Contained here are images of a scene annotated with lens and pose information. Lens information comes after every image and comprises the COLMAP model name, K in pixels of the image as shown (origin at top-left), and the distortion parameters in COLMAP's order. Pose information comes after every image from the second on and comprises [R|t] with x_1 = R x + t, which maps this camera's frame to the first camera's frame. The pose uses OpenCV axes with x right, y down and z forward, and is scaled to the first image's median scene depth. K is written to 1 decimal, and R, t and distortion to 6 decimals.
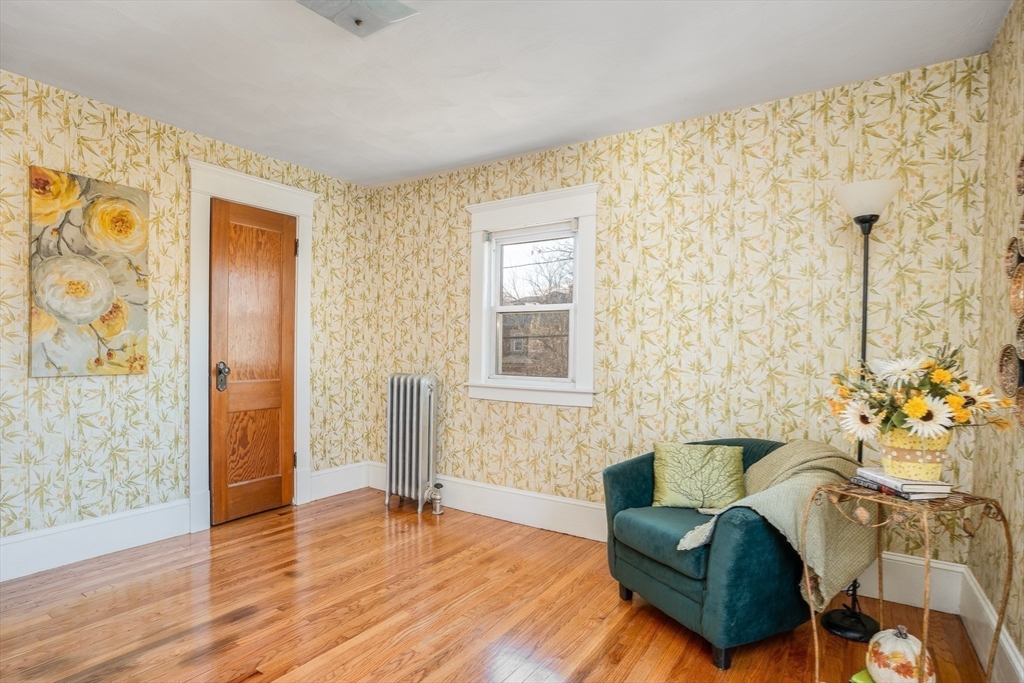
lens RADIAL K [[552.2, 0, 505.9], [0, 552.2, 363.3], [0, 0, 1]] dist [-0.030924, 0.000724]
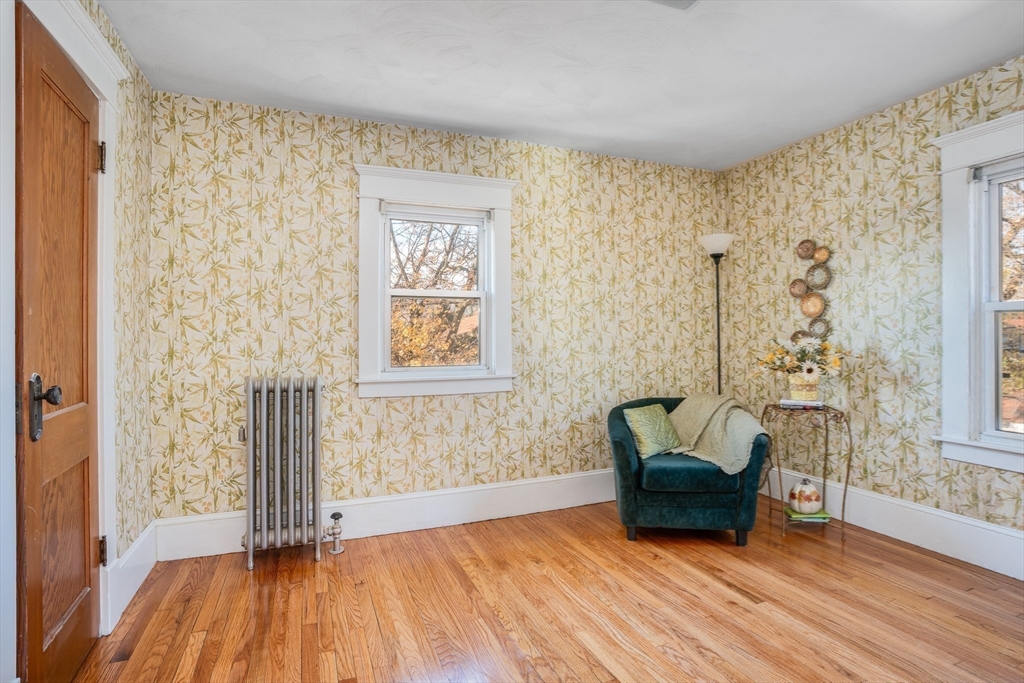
lens RADIAL K [[512.9, 0, 513.4], [0, 512.9, 339.6], [0, 0, 1]] dist [-0.073361, 0.028437]
pose [[0.544517, -0.020825, 0.838491, -0.614203], [0.033124, 0.999446, 0.003312, -0.020342], [-0.838096, 0.025971, 0.544905, 0.426591]]
